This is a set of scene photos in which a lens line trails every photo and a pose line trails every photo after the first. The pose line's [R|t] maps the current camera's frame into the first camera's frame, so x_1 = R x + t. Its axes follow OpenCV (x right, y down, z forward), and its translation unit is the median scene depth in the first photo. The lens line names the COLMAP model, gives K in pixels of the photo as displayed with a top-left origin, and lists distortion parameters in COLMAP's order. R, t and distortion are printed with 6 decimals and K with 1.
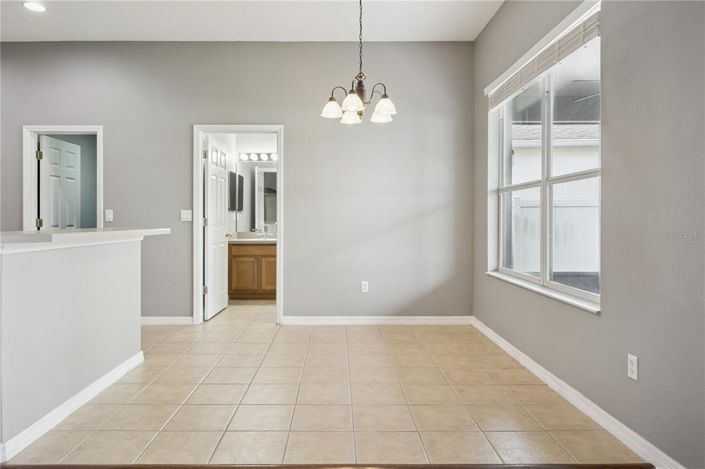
lens RADIAL K [[443.3, 0, 338.5], [0, 443.3, 238.0], [0, 0, 1]] dist [0.000768, -0.000245]
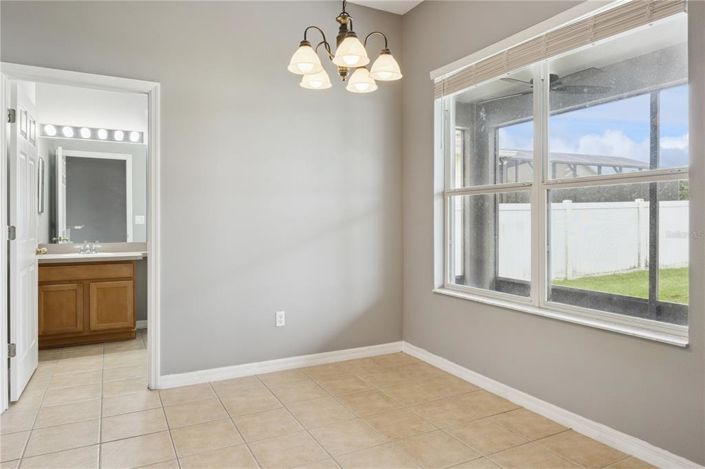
lens RADIAL K [[460.7, 0, 352.5], [0, 460.7, 234.5], [0, 0, 1]] dist [-0.000835, -0.000670]
pose [[0.889169, -0.013229, 0.457388, -0.183895], [0.017456, 0.999835, -0.005017, -0.023892], [-0.457247, 0.012446, 0.889253, 0.268215]]
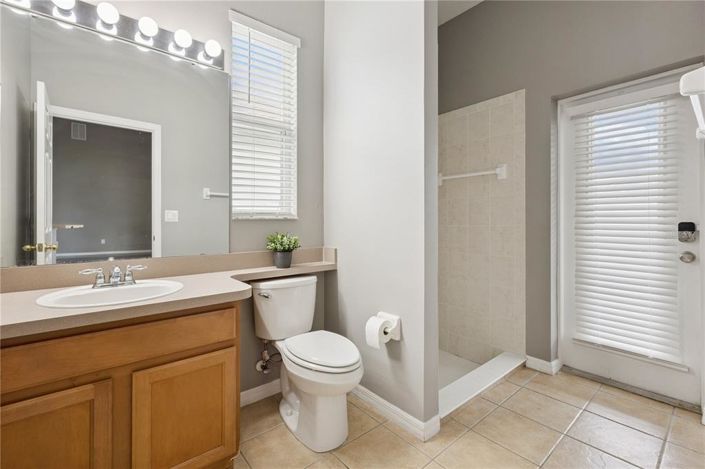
lens RADIAL K [[312.4, 0, 352.1], [0, 312.4, 222.6], [0, 0, 1]] dist [-0.001020, 0.000127]
pose [[0.767795, -0.004883, 0.640676, -0.254499], [0.025579, 0.999407, -0.023037, -0.045978], [-0.640184, 0.034075, 0.767465, 1.038177]]
